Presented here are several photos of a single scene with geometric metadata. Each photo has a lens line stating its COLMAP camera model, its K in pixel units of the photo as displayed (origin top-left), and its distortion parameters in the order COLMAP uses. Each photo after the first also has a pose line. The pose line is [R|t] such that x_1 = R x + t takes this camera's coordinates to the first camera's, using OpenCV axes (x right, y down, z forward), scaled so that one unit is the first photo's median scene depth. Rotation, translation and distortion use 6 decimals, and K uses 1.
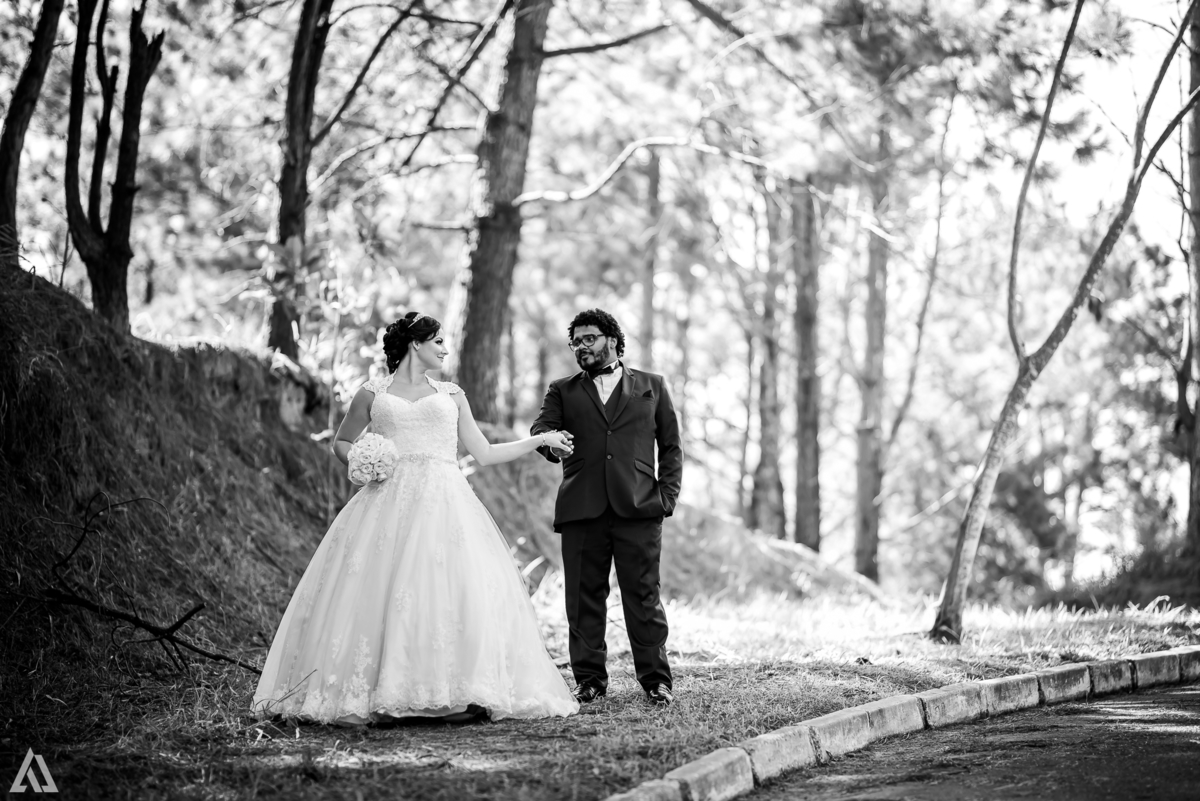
lens RADIAL K [[3035.7, 0, 599.8], [0, 3035.7, 401.6], [0, 0, 1]] dist [0.046400, 0.000000]
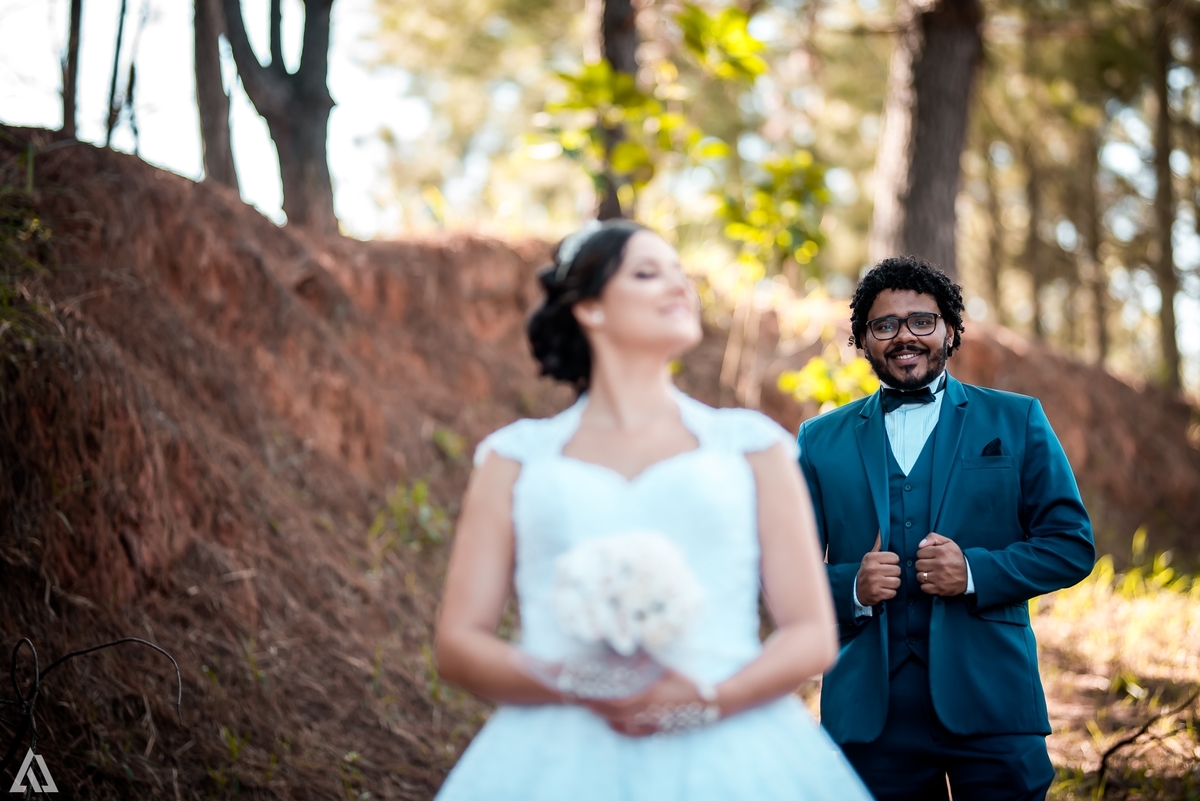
lens RADIAL K [[3035.7, 0, 593.6], [0, 3035.7, 397.1], [0, 0, 1]] dist [0.046400, 0.000000]
pose [[0.985056, -0.042303, -0.166961, -0.001676], [0.052282, 0.997070, 0.055830, -0.022135], [0.164110, -0.063725, 0.984382, 0.439227]]
